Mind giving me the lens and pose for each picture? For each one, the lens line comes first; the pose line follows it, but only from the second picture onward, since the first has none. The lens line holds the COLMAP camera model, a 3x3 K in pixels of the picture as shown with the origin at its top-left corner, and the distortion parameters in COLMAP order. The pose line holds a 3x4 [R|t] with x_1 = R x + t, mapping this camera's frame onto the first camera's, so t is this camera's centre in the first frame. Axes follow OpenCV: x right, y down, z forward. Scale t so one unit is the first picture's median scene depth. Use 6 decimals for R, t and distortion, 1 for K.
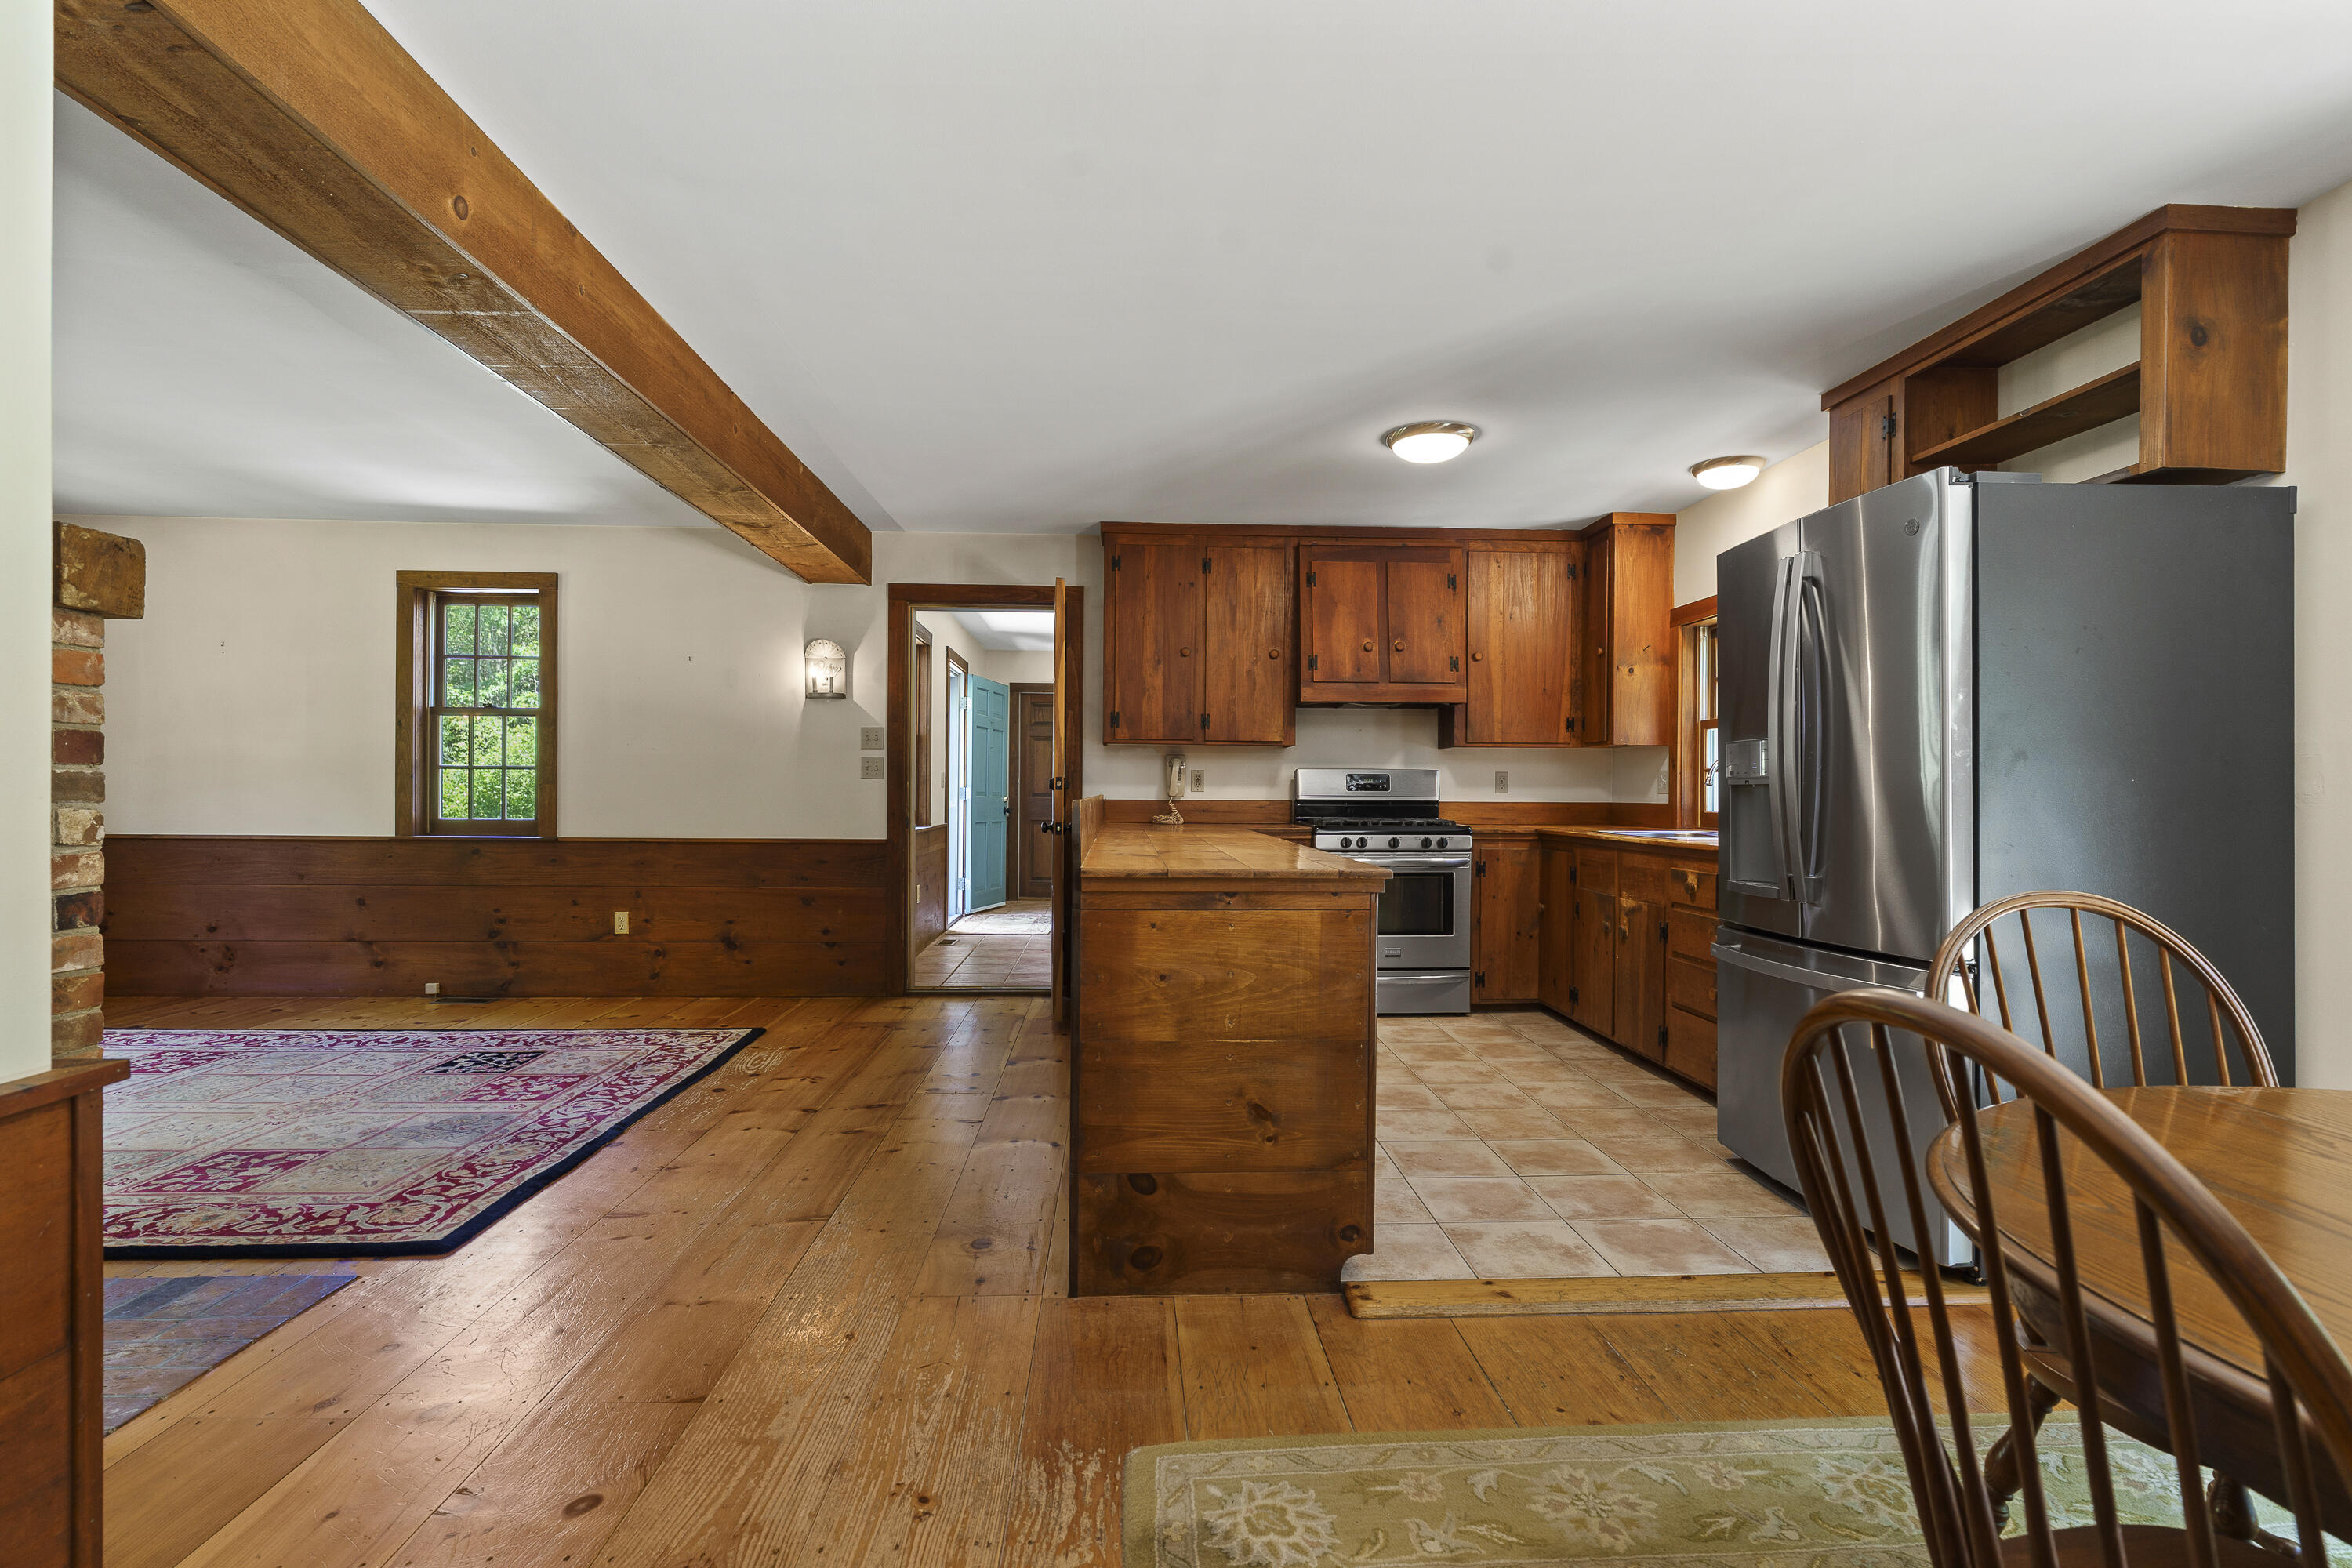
lens RADIAL K [[1153.6, 0, 1173.5], [0, 1153.6, 798.4], [0, 0, 1]] dist [0.000864, 0.000144]
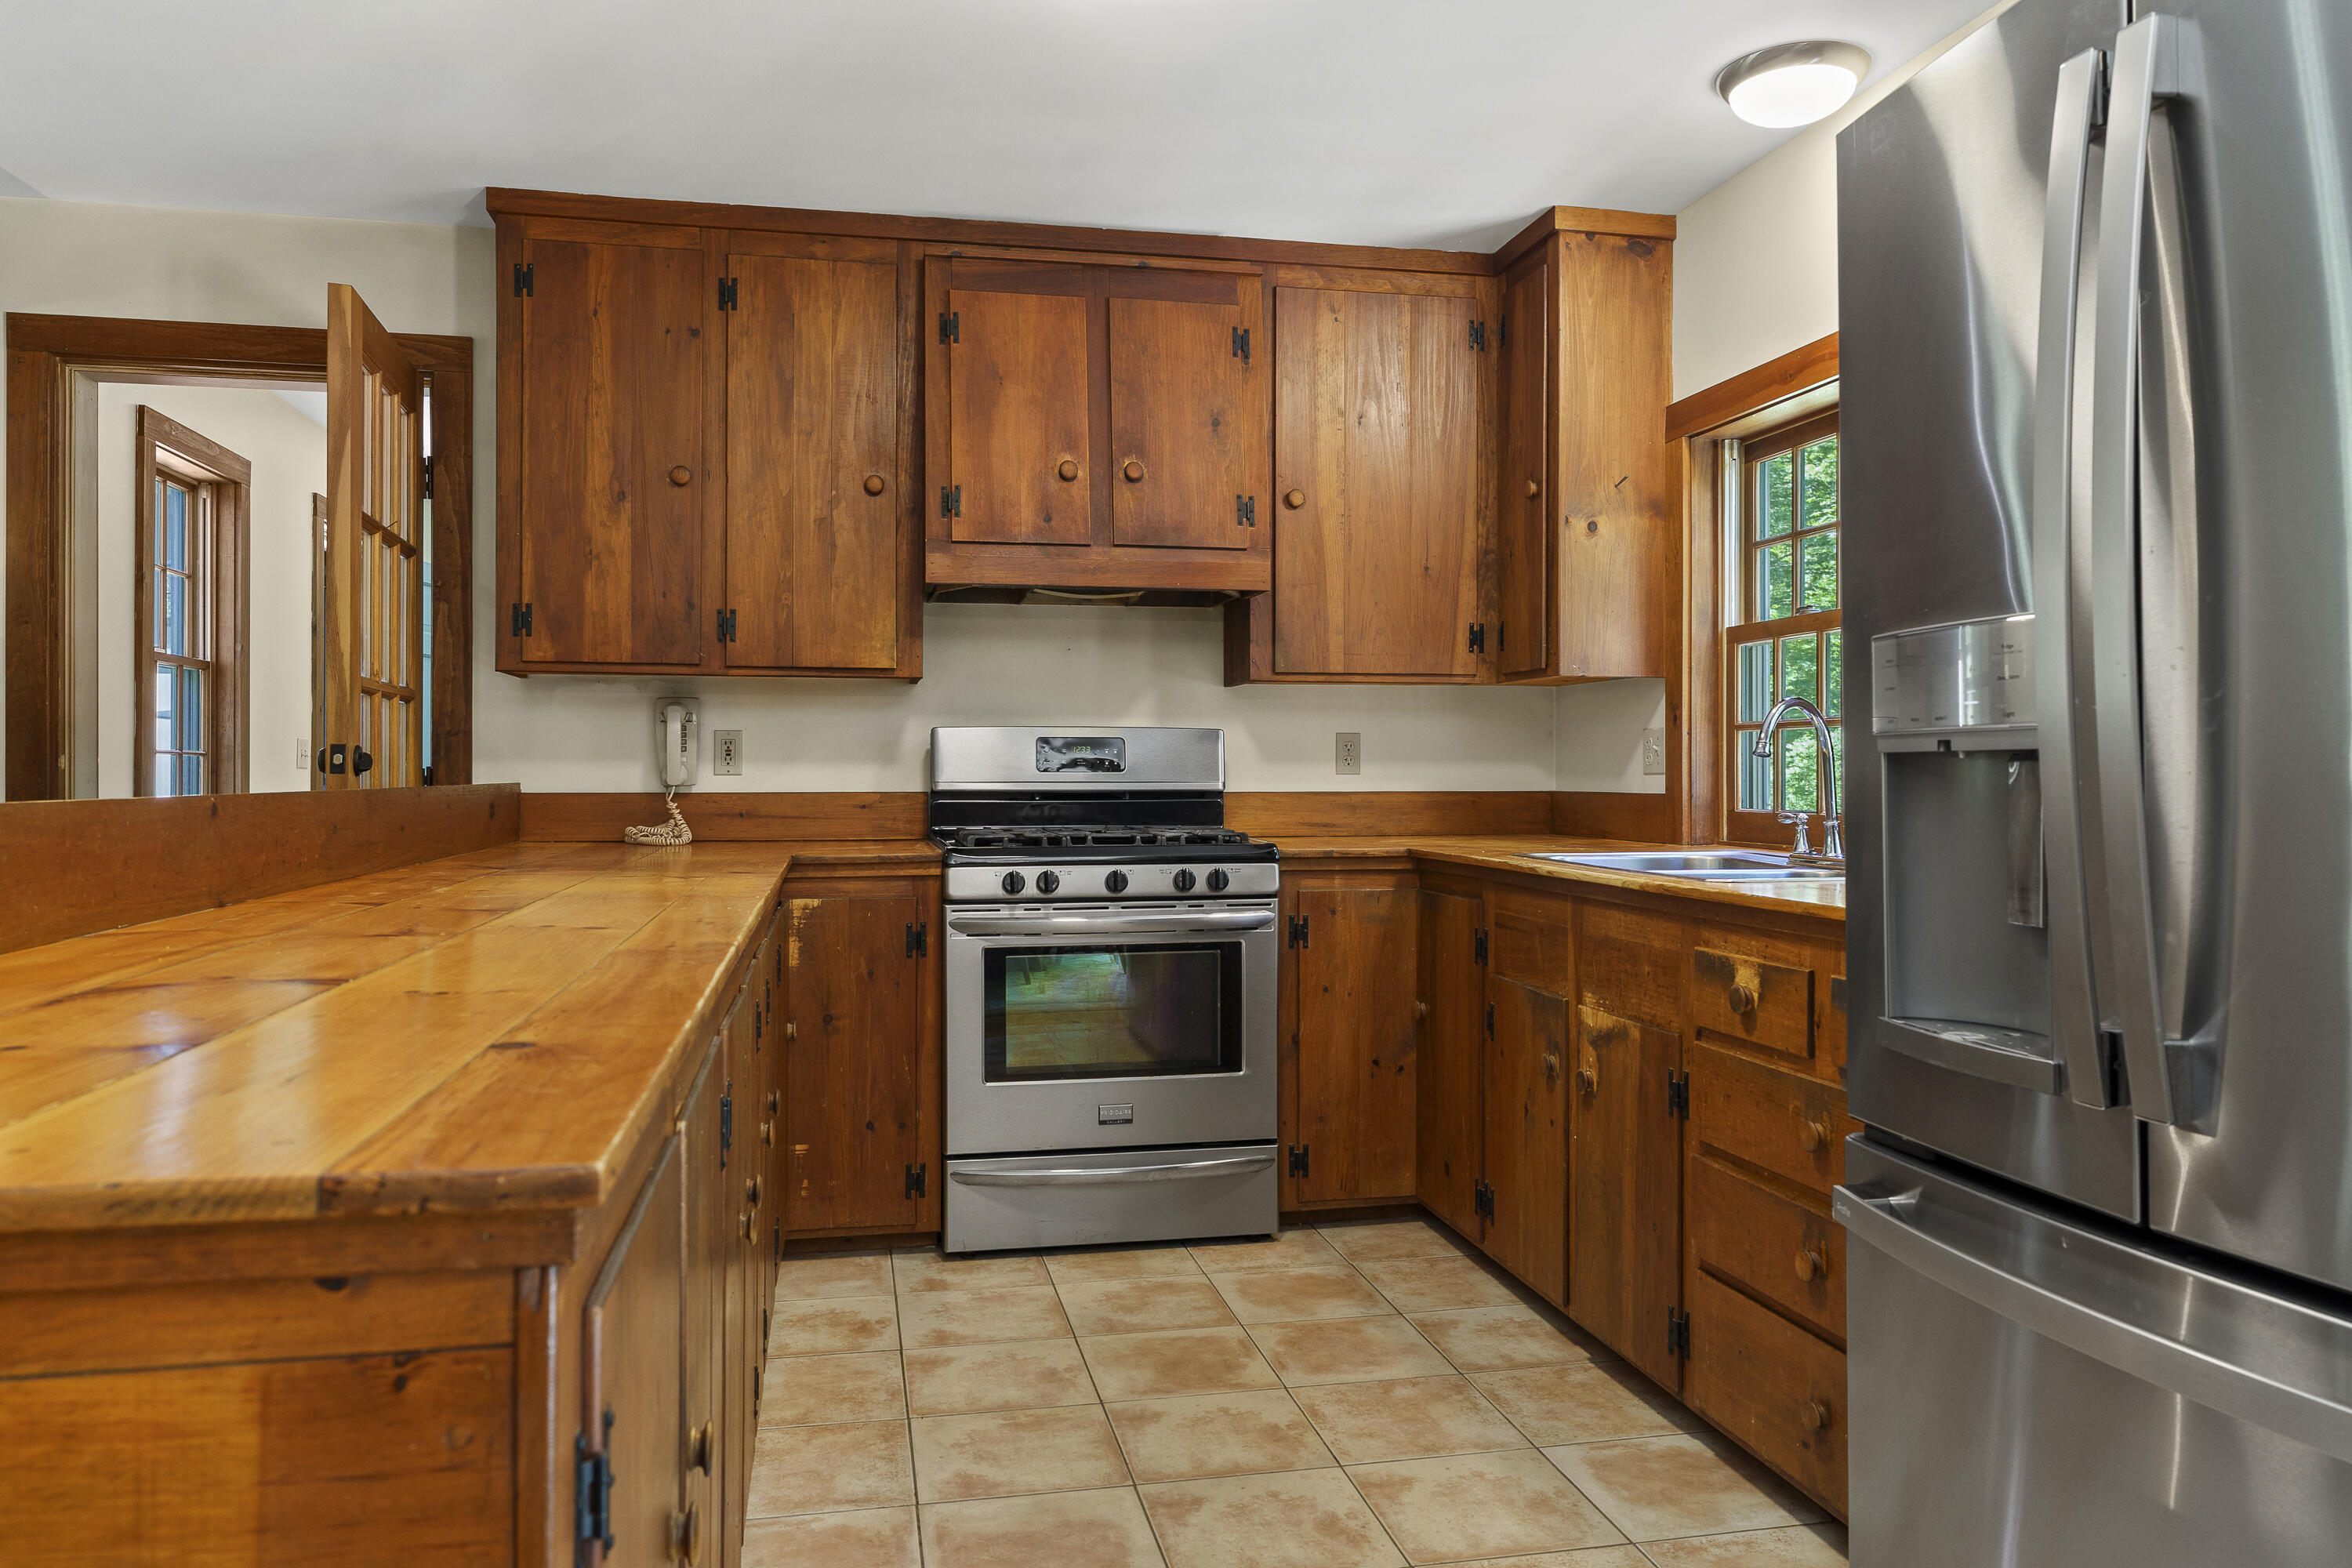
lens RADIAL K [[1704.2, 0, 1178.1], [0, 1704.2, 770.8], [0, 0, 1]] dist [0.020294, -0.001535]
pose [[0.988695, -0.005481, 0.149837, 0.110679], [0.006379, 0.999964, -0.005516, -0.002919], [-0.149802, 0.006410, 0.988695, 0.303648]]
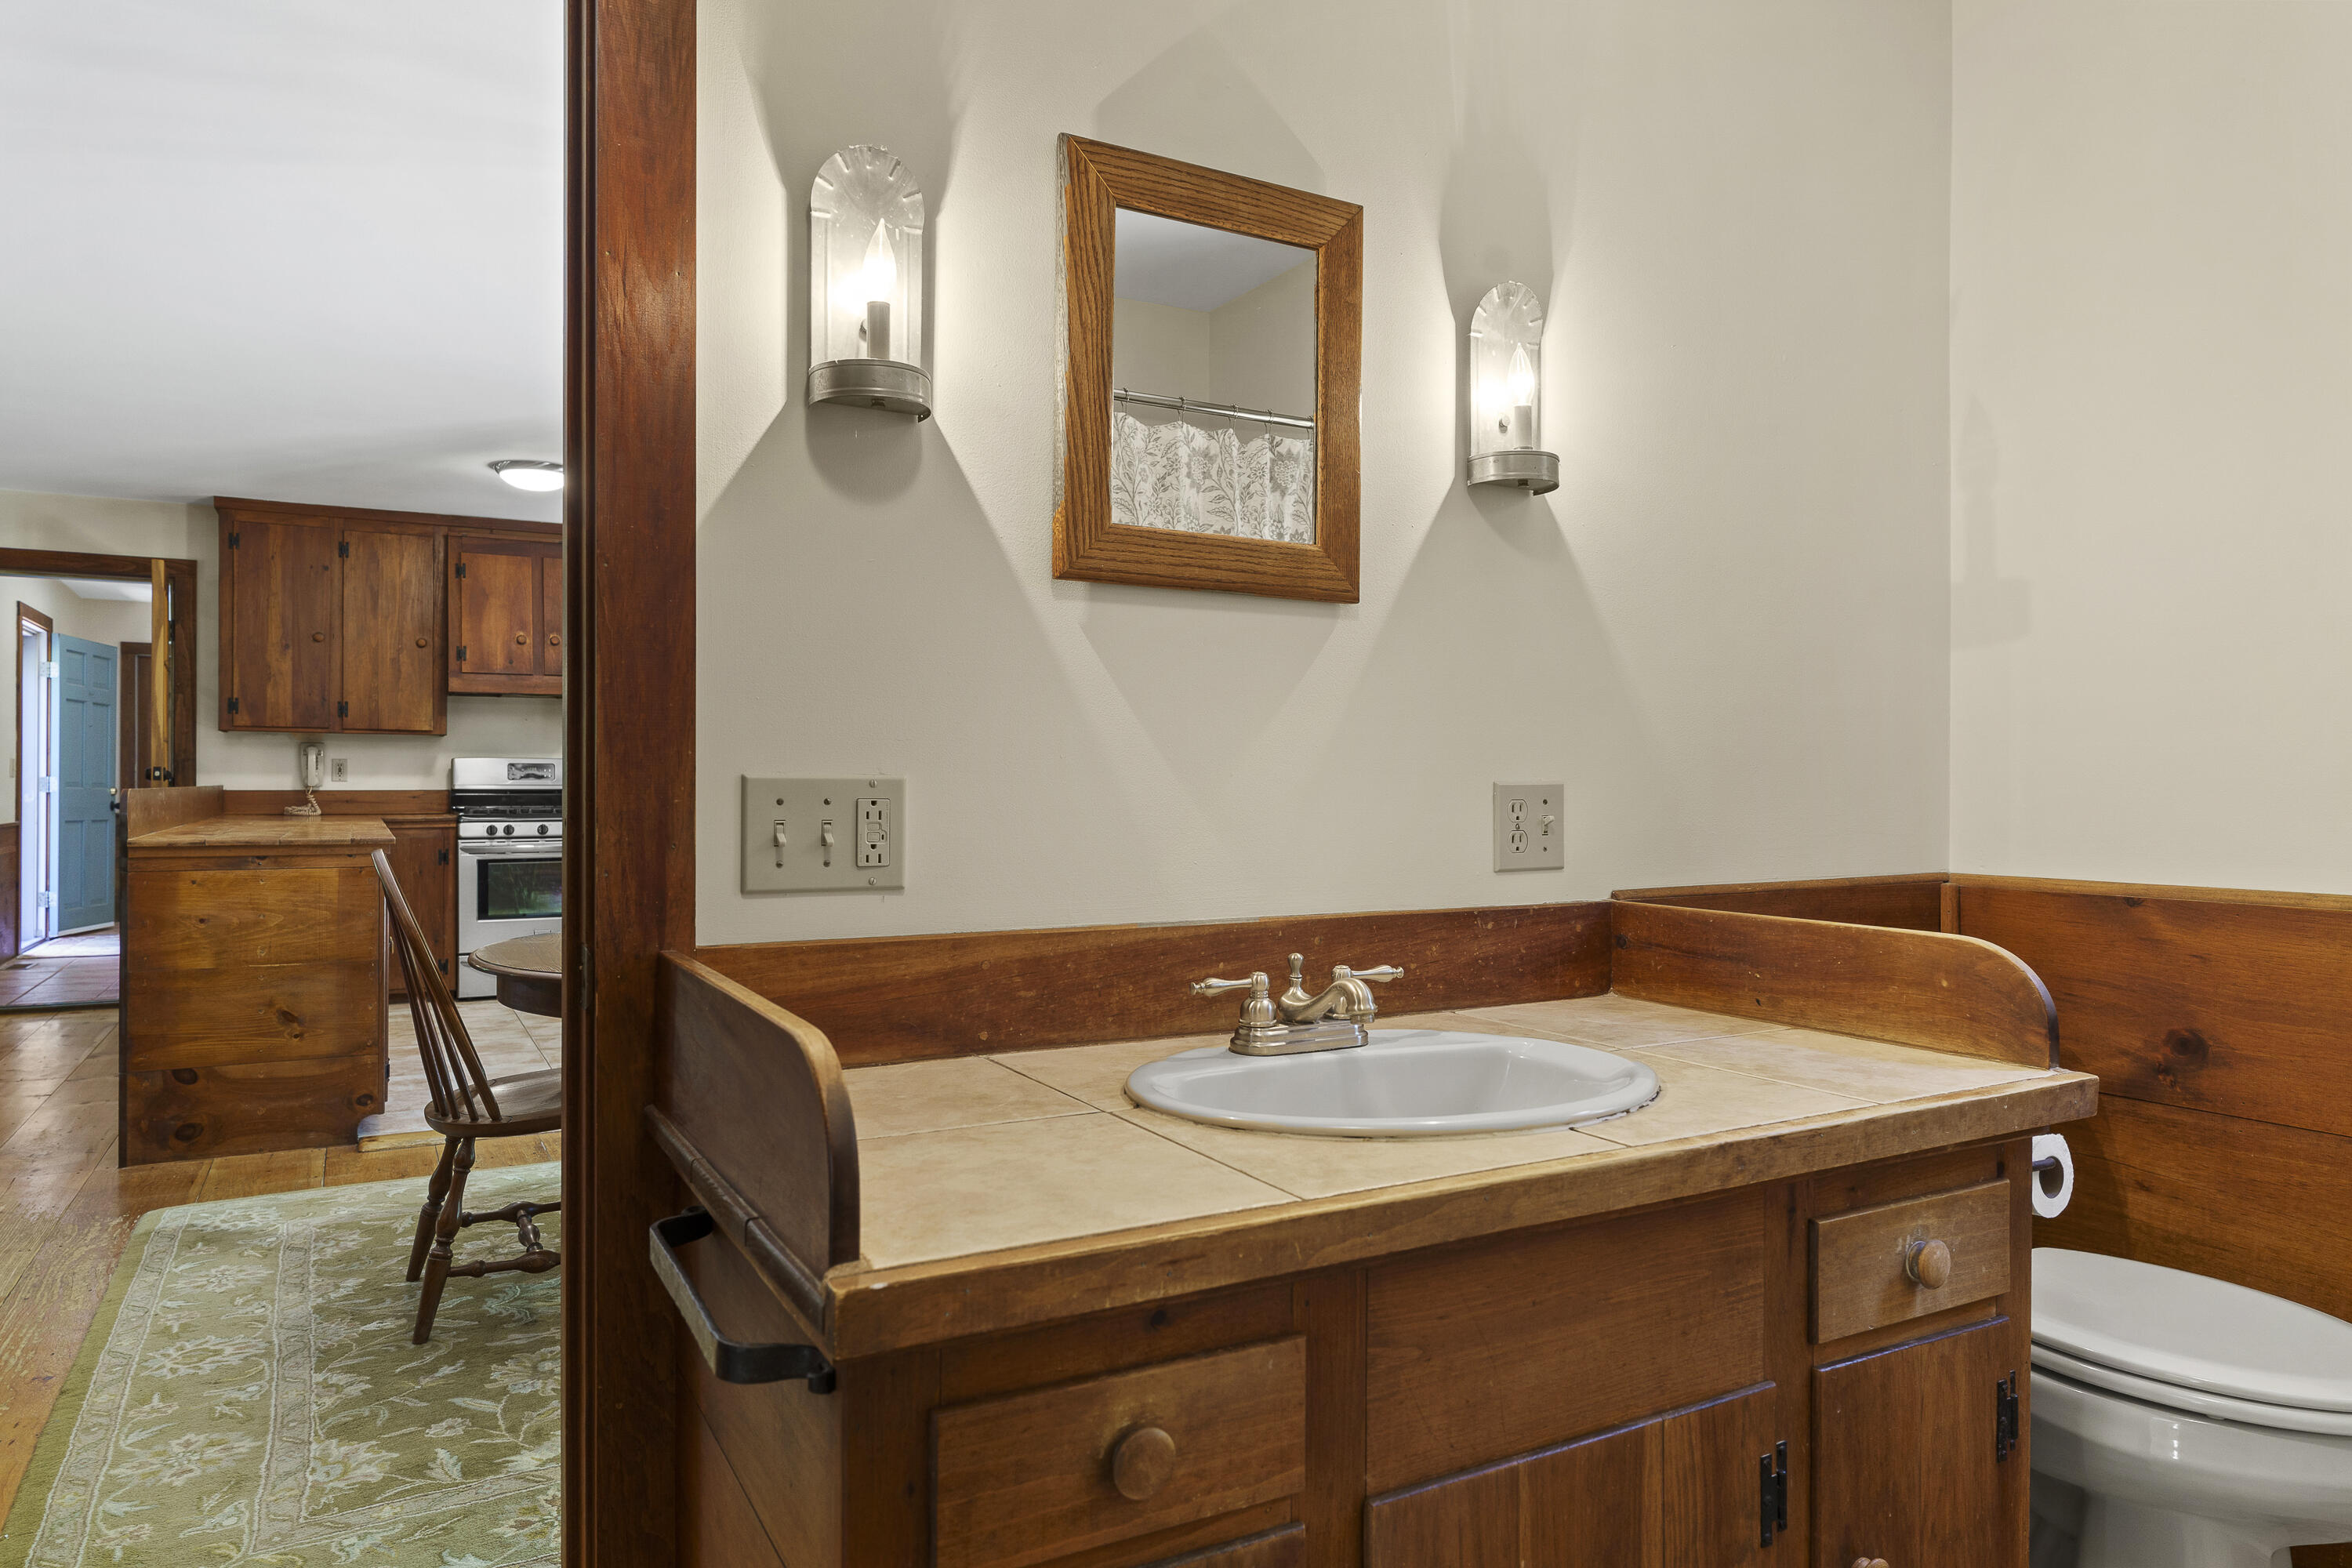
lens RADIAL K [[1512.9, 0, 1179.7], [0, 1512.9, 788.5], [0, 0, 1]] dist [0.005948, 0.000085]
pose [[0.899189, -0.005580, 0.437526, 0.108350], [0.005478, 0.999984, 0.001496, 0.002203], [-0.437527, 0.001051, 0.899205, -0.484924]]
